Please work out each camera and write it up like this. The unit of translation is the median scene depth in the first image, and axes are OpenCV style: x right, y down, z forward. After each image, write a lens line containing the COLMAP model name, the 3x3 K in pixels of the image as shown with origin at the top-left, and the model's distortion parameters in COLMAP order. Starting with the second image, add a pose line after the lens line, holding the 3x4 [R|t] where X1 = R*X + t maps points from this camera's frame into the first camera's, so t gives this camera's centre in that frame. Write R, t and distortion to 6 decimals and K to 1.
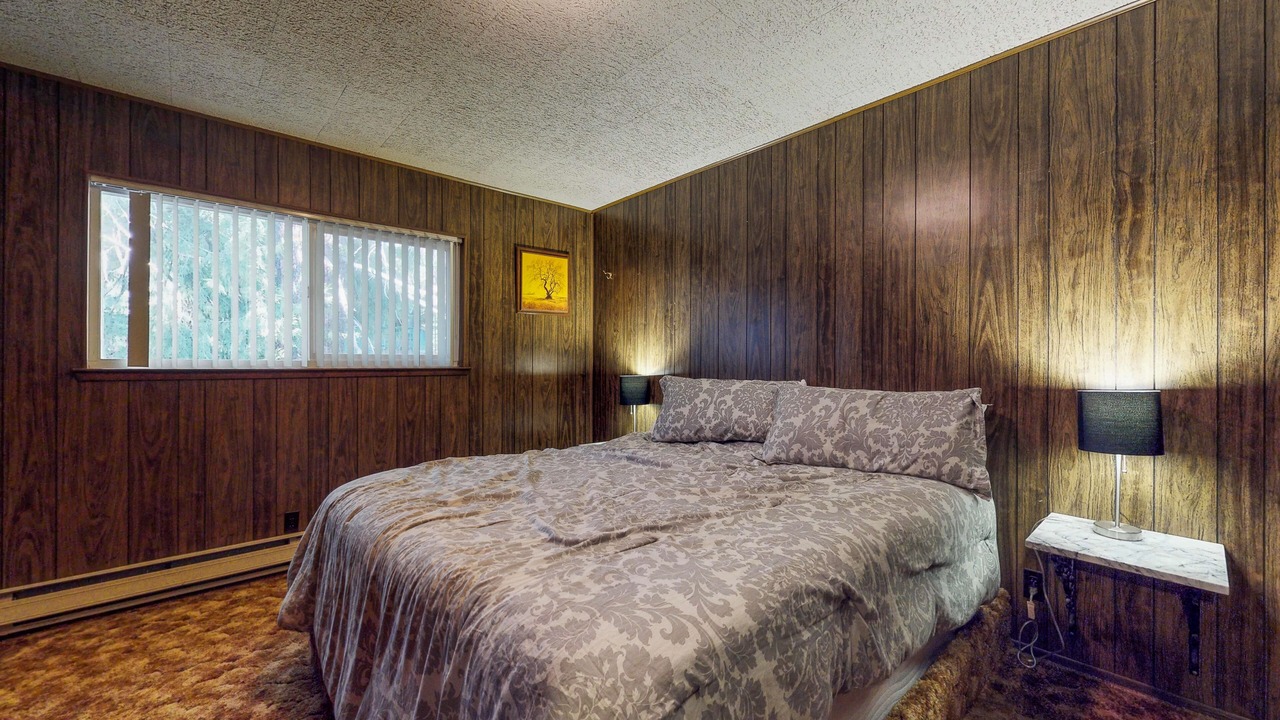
lens RADIAL K [[506.5, 0, 642.1], [0, 506.5, 362.9], [0, 0, 1]] dist [-0.001209, 0.000049]
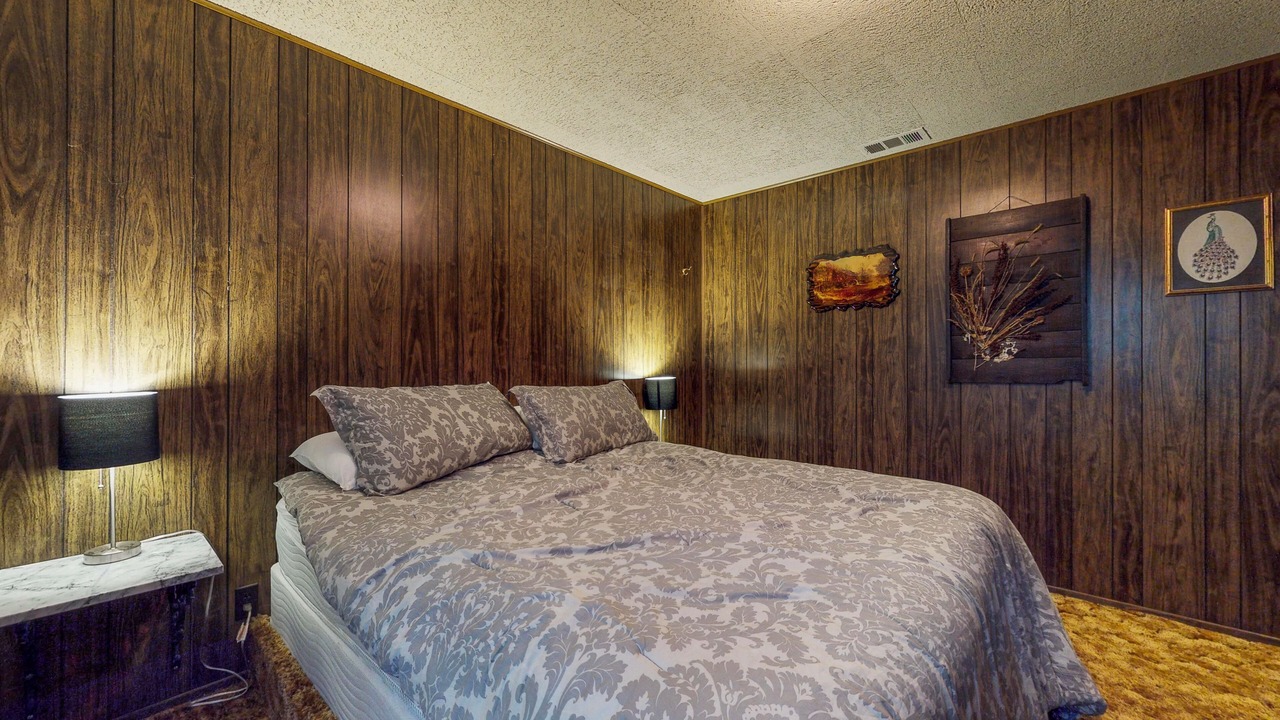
lens RADIAL K [[506.5, 0, 642.1], [0, 506.5, 362.9], [0, 0, 1]] dist [-0.001209, 0.000049]
pose [[-0.112970, 0.003644, 0.993592, -0.660120], [0.000976, 0.999993, -0.003556, 0.001693], [-0.993598, 0.000568, -0.112973, 0.840380]]
